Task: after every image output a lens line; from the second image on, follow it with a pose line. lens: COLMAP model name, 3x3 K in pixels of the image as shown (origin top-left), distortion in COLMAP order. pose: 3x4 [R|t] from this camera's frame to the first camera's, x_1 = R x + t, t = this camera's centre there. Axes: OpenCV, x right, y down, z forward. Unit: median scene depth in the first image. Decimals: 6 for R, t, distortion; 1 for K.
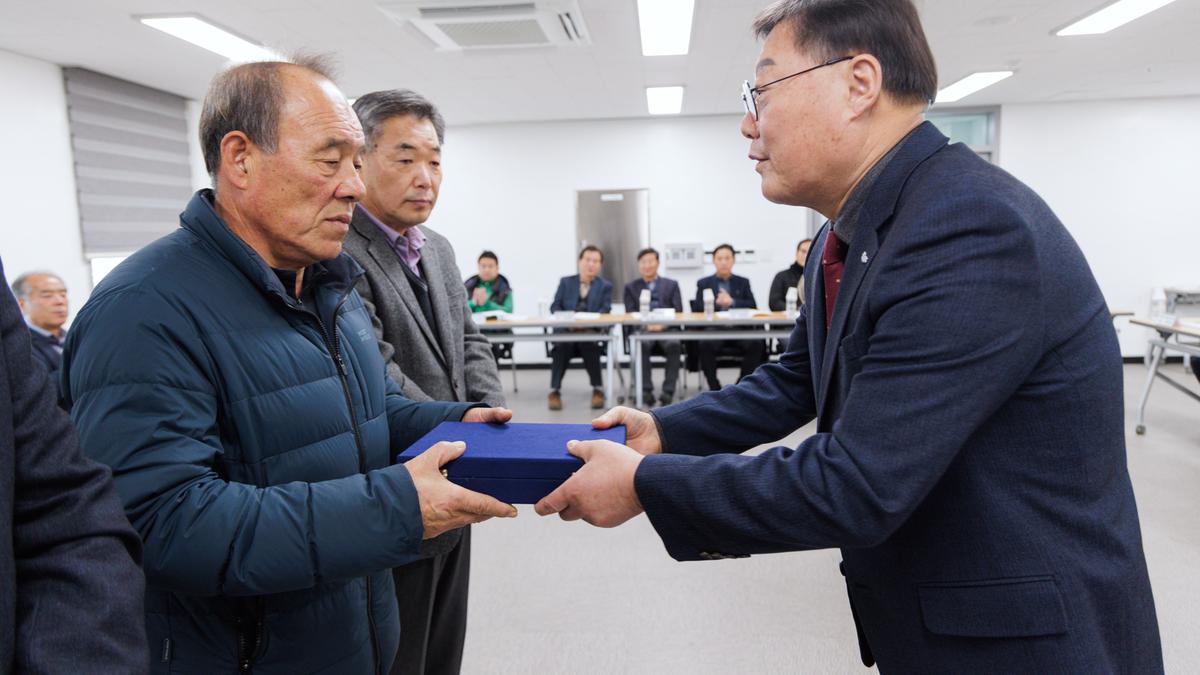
lens RADIAL K [[820.1, 0, 600.0], [0, 820.1, 337.5], [0, 0, 1]] dist [0.033771, 0.001225]
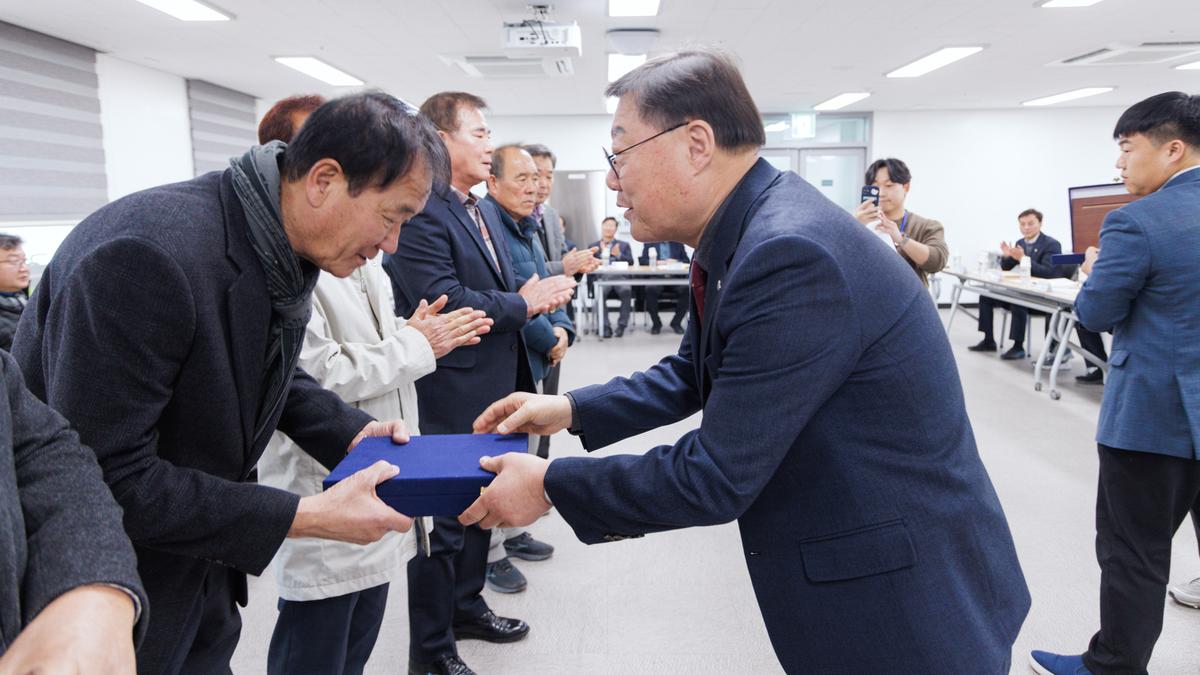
lens RADIAL K [[802.4, 0, 596.3], [0, 802.4, 320.5], [0, 0, 1]] dist [0.035113, 0.001140]
pose [[0.997747, 0.003520, 0.067001, -0.046843], [-0.004766, 0.999819, 0.018433, 0.035247], [-0.066924, -0.018711, 0.997583, -0.303400]]
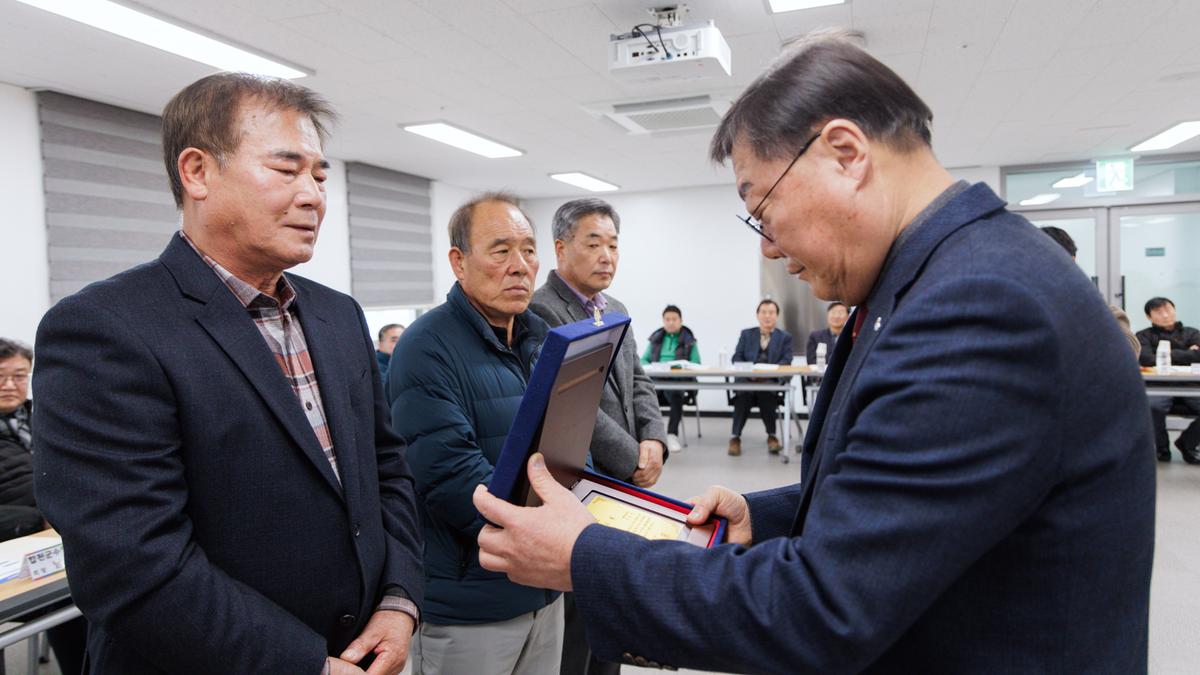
lens RADIAL K [[820.1, 0, 600.0], [0, 820.1, 337.5], [0, 0, 1]] dist [0.033771, 0.001225]
pose [[0.970573, 0.010642, -0.240573, 0.030898], [-0.025633, 0.997913, -0.059273, 0.004541], [0.239440, 0.063696, 0.968820, -0.080437]]
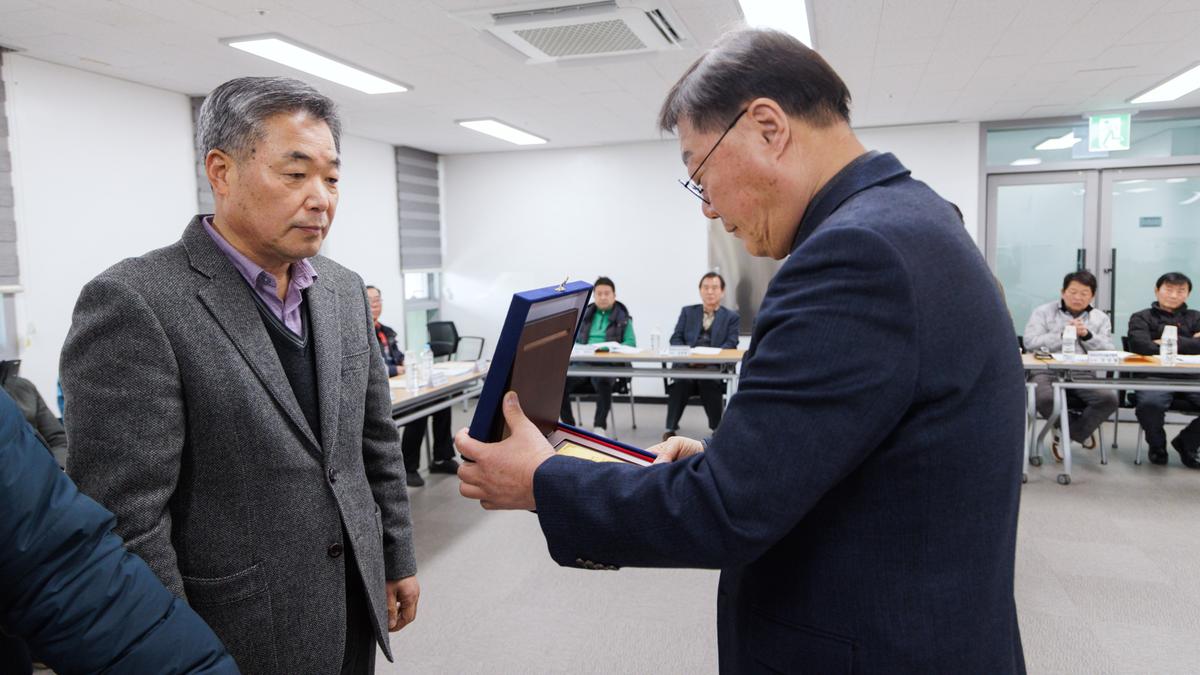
lens RADIAL K [[820.1, 0, 600.0], [0, 820.1, 337.5], [0, 0, 1]] dist [0.033771, 0.001225]
pose [[0.977800, 0.026454, -0.207863, 0.057259], [-0.032116, 0.999198, -0.023910, -0.015385], [0.207064, 0.030055, 0.977866, 0.089329]]
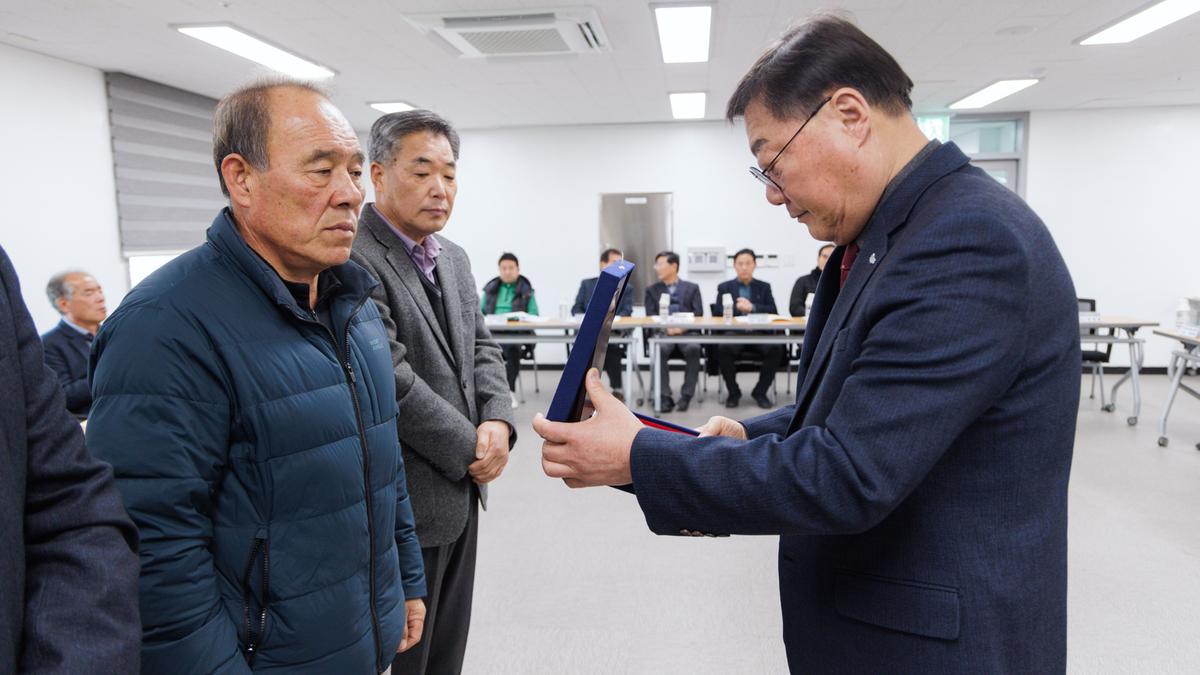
lens RADIAL K [[820.1, 0, 600.0], [0, 820.1, 337.5], [0, 0, 1]] dist [0.033771, 0.001225]
pose [[0.999228, 0.015582, -0.036067, 0.011977], [-0.015586, 0.999879, 0.000184, -0.002896], [0.036065, 0.000378, 0.999349, -0.011170]]
